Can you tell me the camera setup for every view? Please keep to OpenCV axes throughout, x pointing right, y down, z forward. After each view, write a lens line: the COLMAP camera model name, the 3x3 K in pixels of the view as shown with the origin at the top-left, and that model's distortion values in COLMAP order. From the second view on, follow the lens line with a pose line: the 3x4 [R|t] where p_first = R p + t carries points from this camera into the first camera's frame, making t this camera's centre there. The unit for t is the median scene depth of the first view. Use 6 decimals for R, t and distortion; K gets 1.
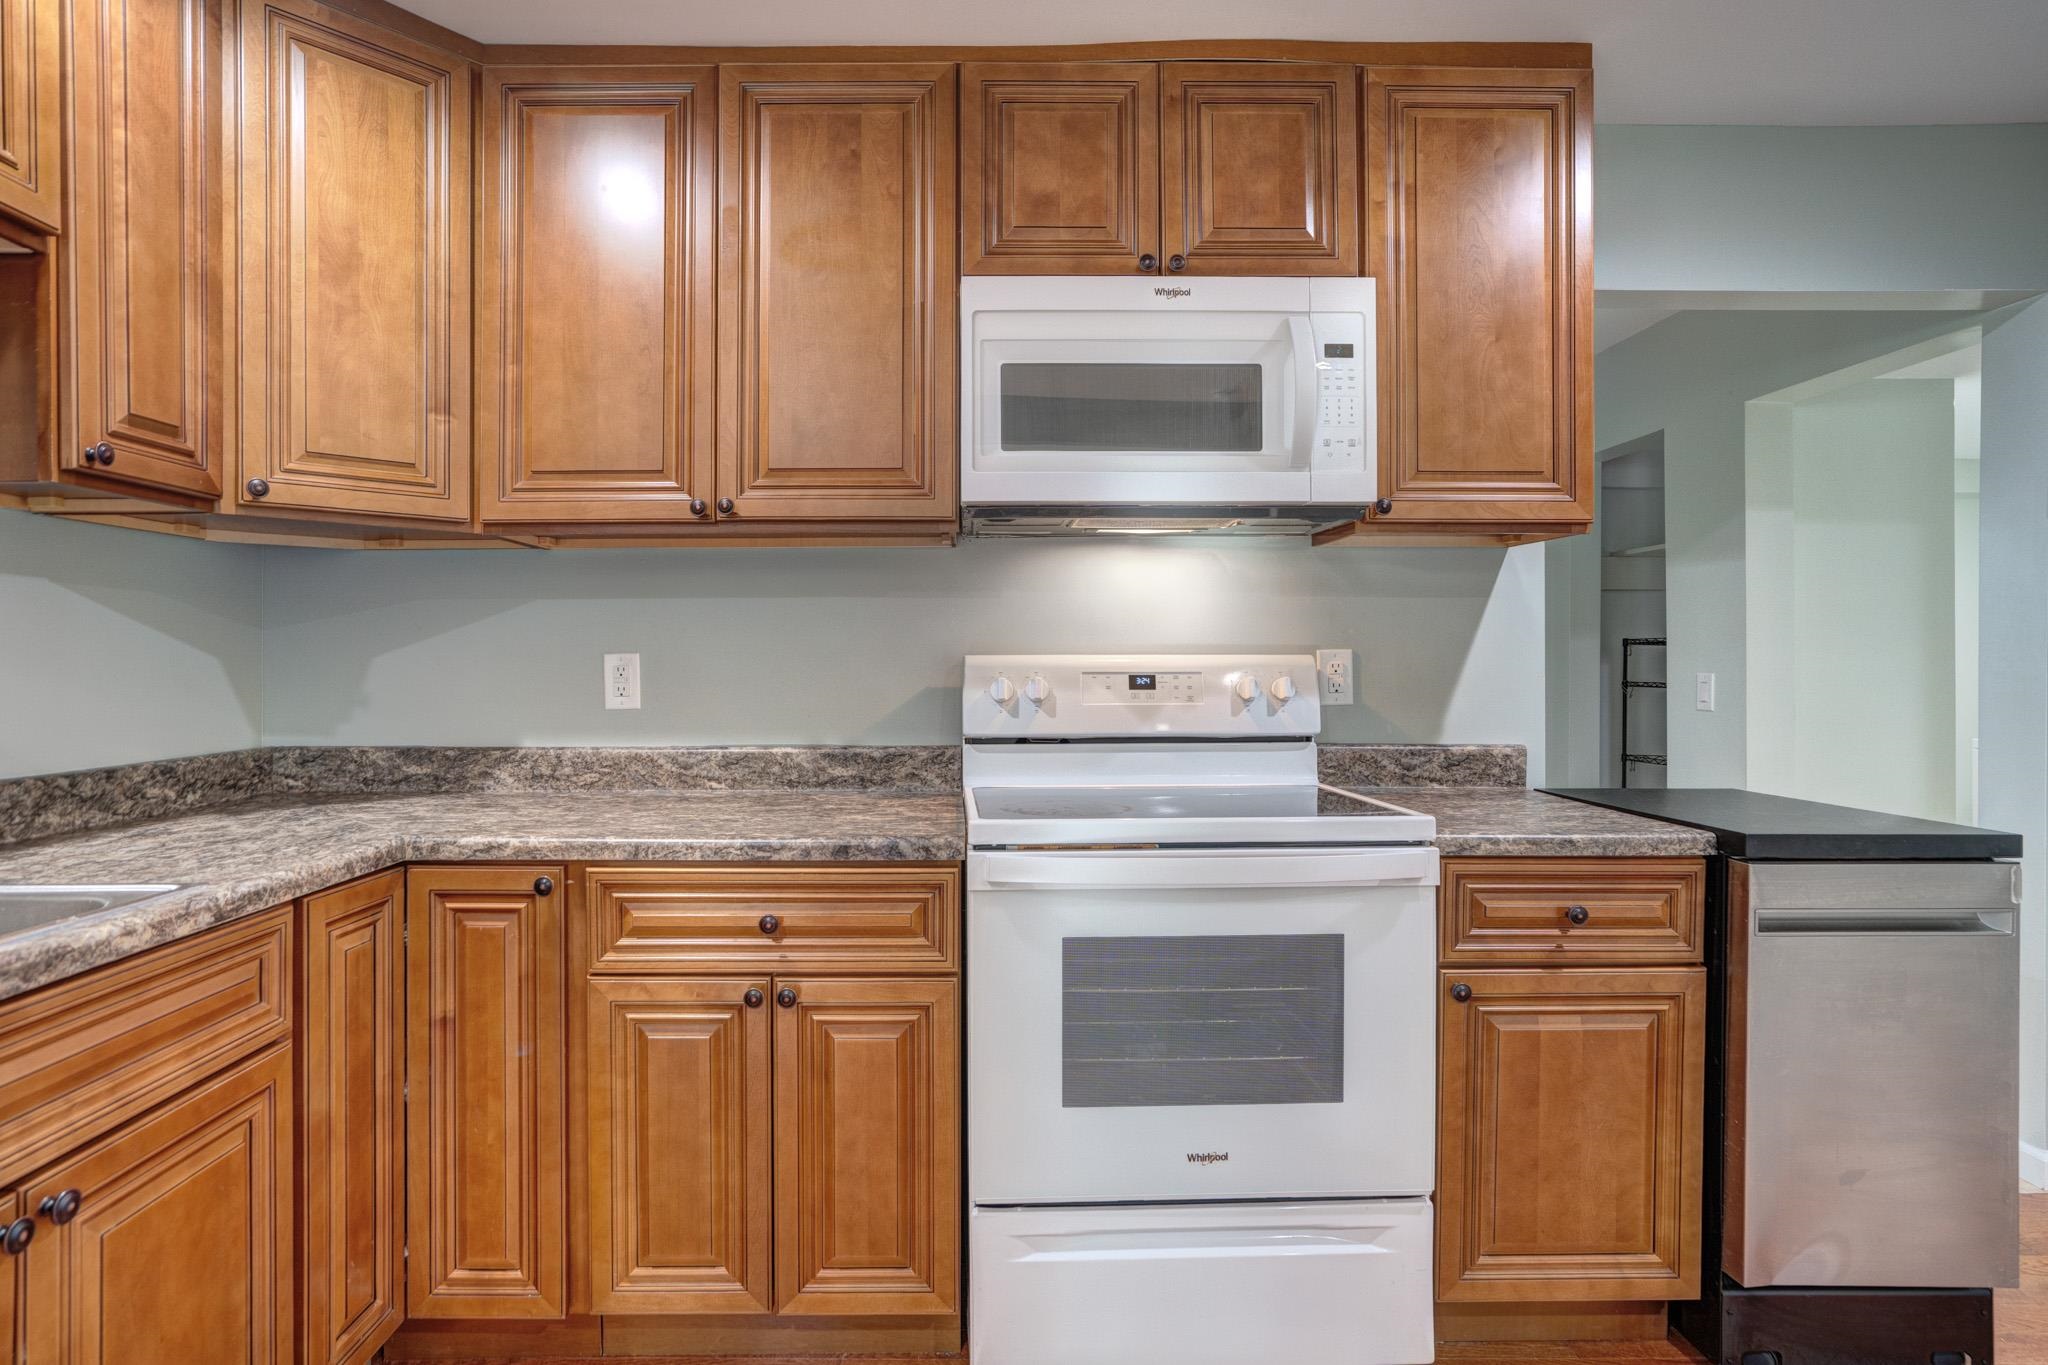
lens RADIAL K [[1091.3, 0, 950.5], [0, 1091.3, 660.0], [0, 0, 1]] dist [-0.036388, 0.024949]
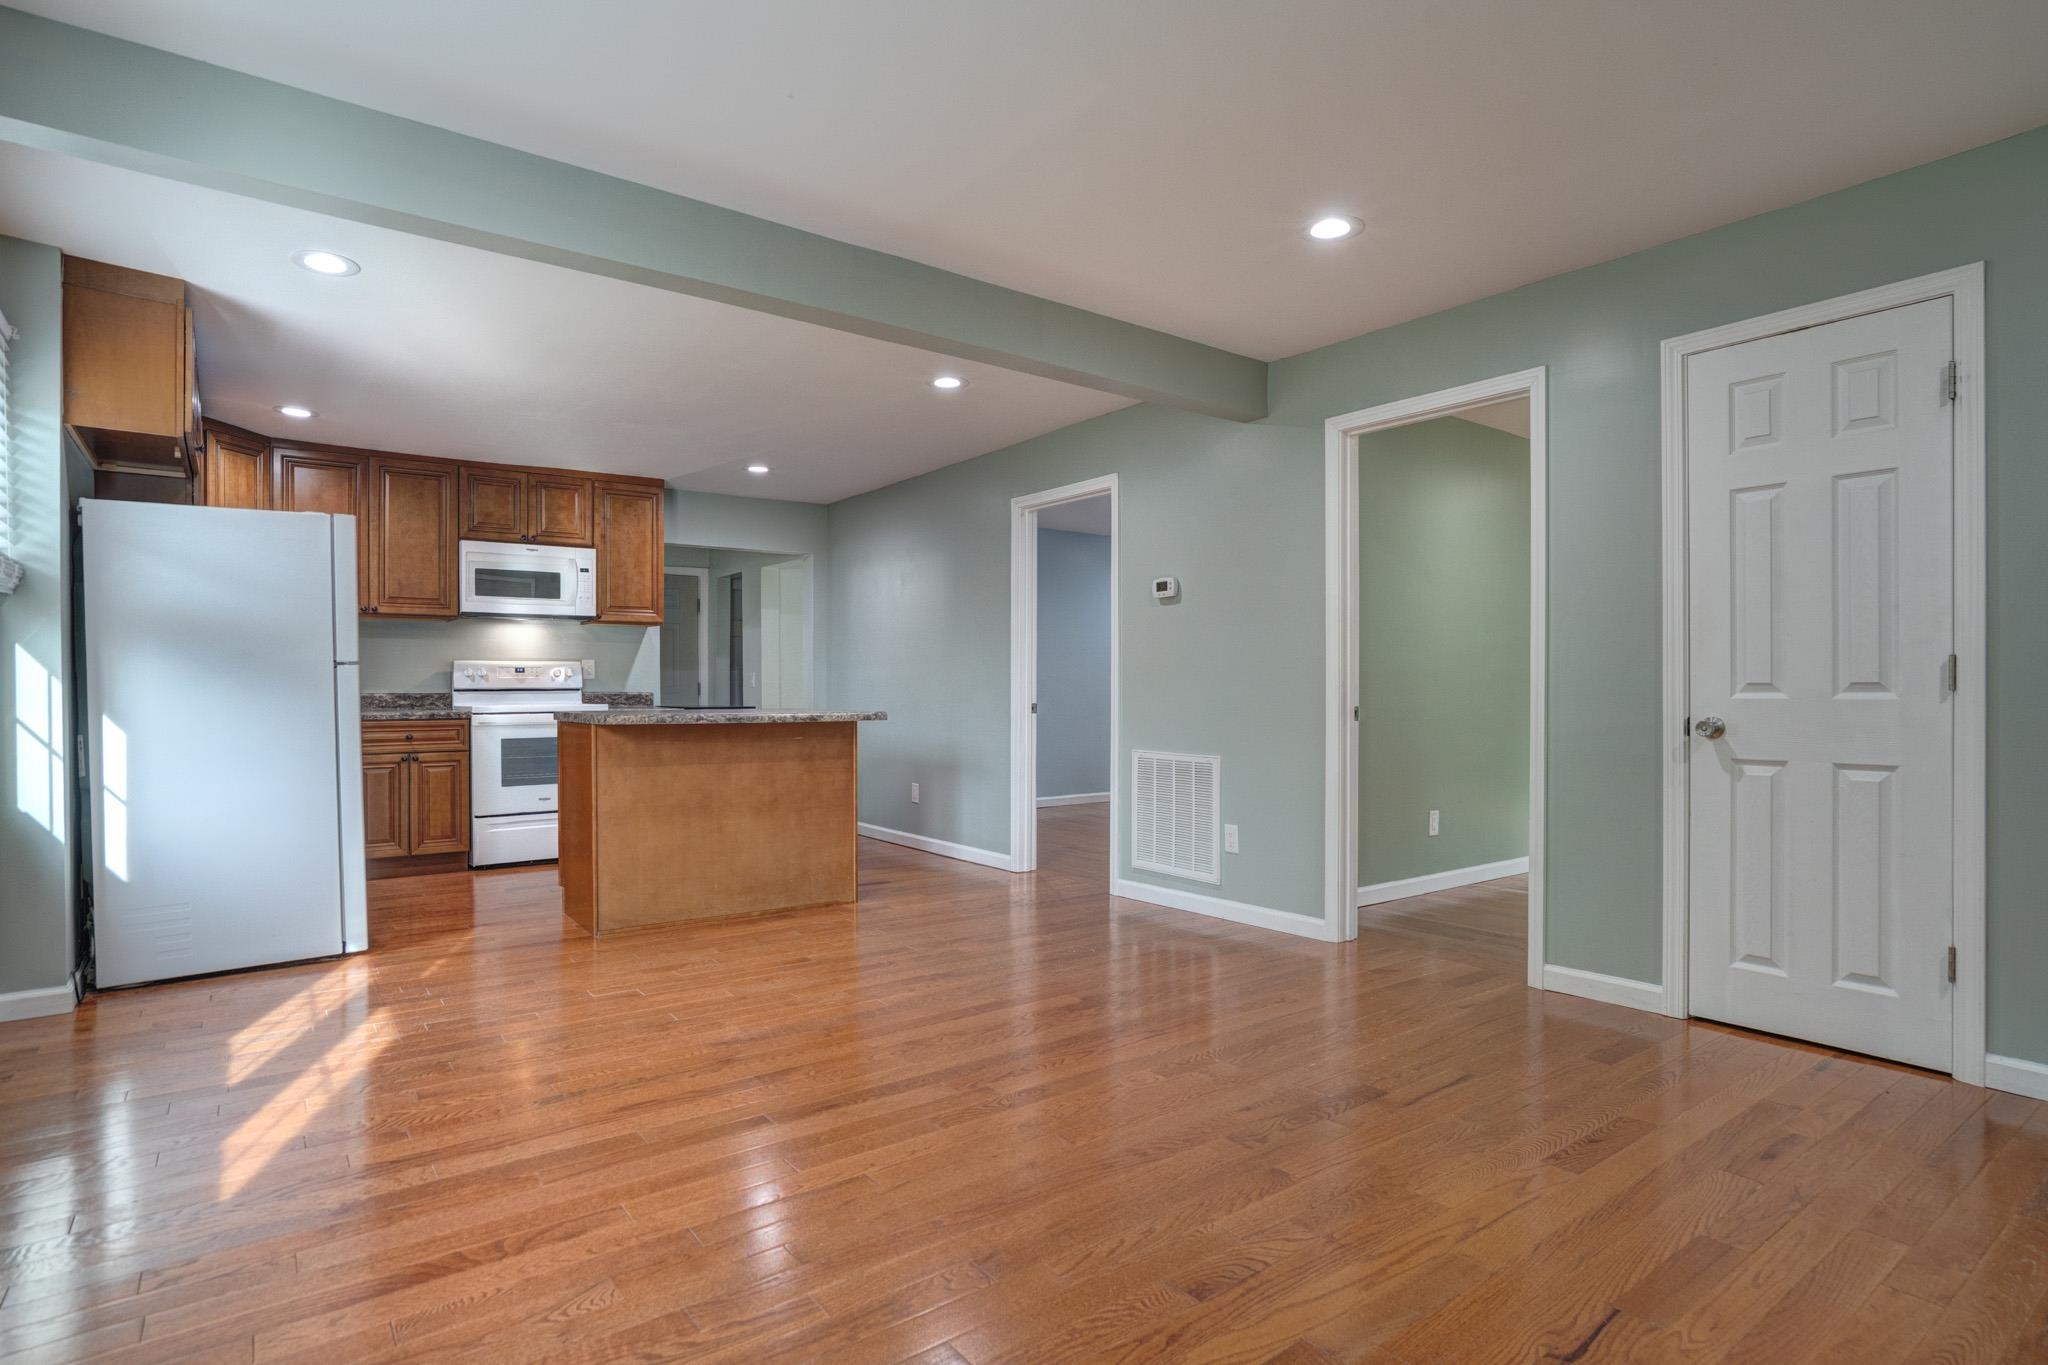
lens RADIAL K [[1076.8, 0, 1009.4], [0, 1076.8, 690.9], [0, 0, 1]] dist [-0.064068, 0.044202]
pose [[0.802322, -0.003878, 0.596879, -0.537263], [-0.000474, 0.999974, 0.007134, 0.061388], [-0.596891, -0.006007, 0.802300, -2.346212]]
